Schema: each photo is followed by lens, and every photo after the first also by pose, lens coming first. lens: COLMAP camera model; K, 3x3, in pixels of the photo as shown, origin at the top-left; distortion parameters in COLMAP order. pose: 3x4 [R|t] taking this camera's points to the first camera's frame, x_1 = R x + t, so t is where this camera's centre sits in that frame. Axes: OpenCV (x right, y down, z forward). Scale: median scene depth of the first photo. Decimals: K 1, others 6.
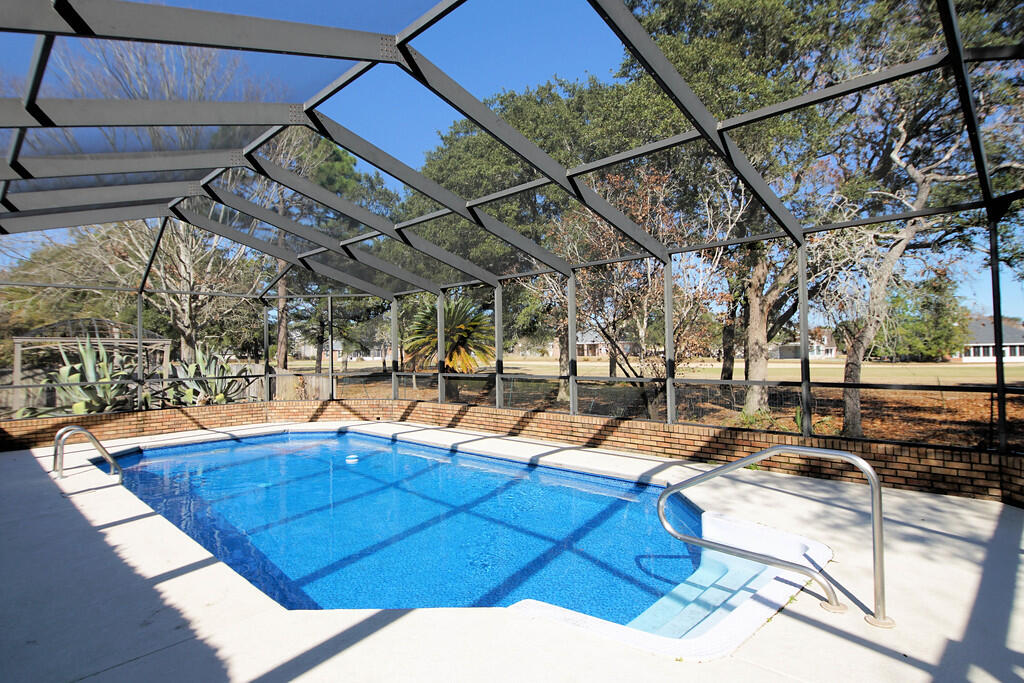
lens RADIAL K [[564.2, 0, 513.3], [0, 564.2, 337.5], [0, 0, 1]] dist [0.019573, -0.003772]
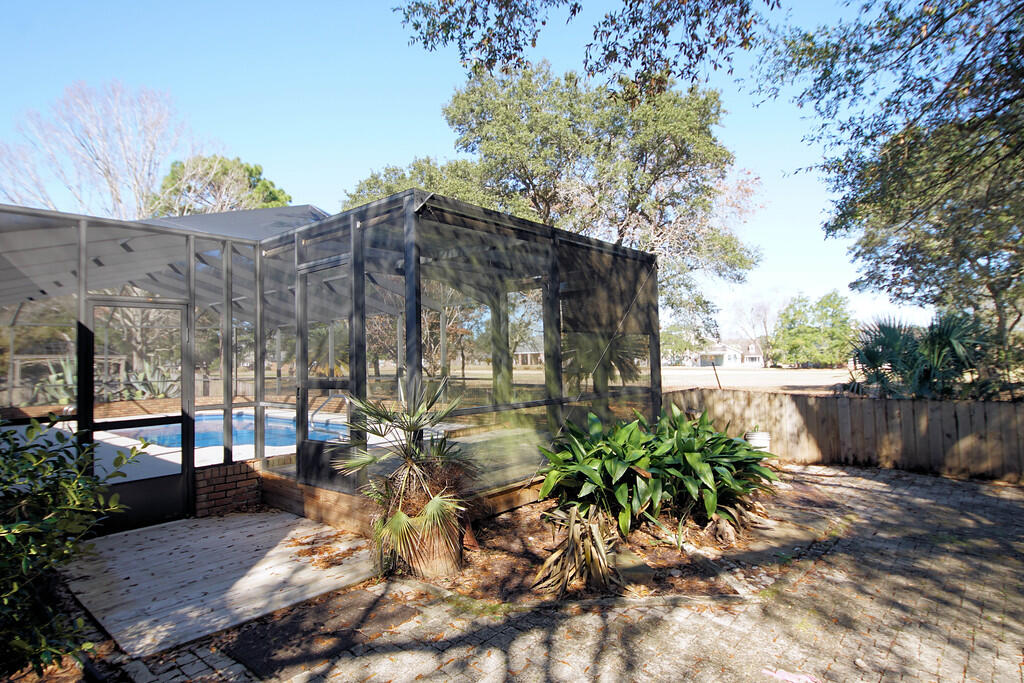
lens RADIAL K [[564.2, 0, 510.1], [0, 564.2, 331.8], [0, 0, 1]] dist [0.019573, -0.003772]
pose [[0.998437, -0.002923, 0.055817, 0.253539], [0.004430, 0.999628, -0.026900, -0.012933], [-0.055718, 0.027105, 0.998079, -0.434917]]
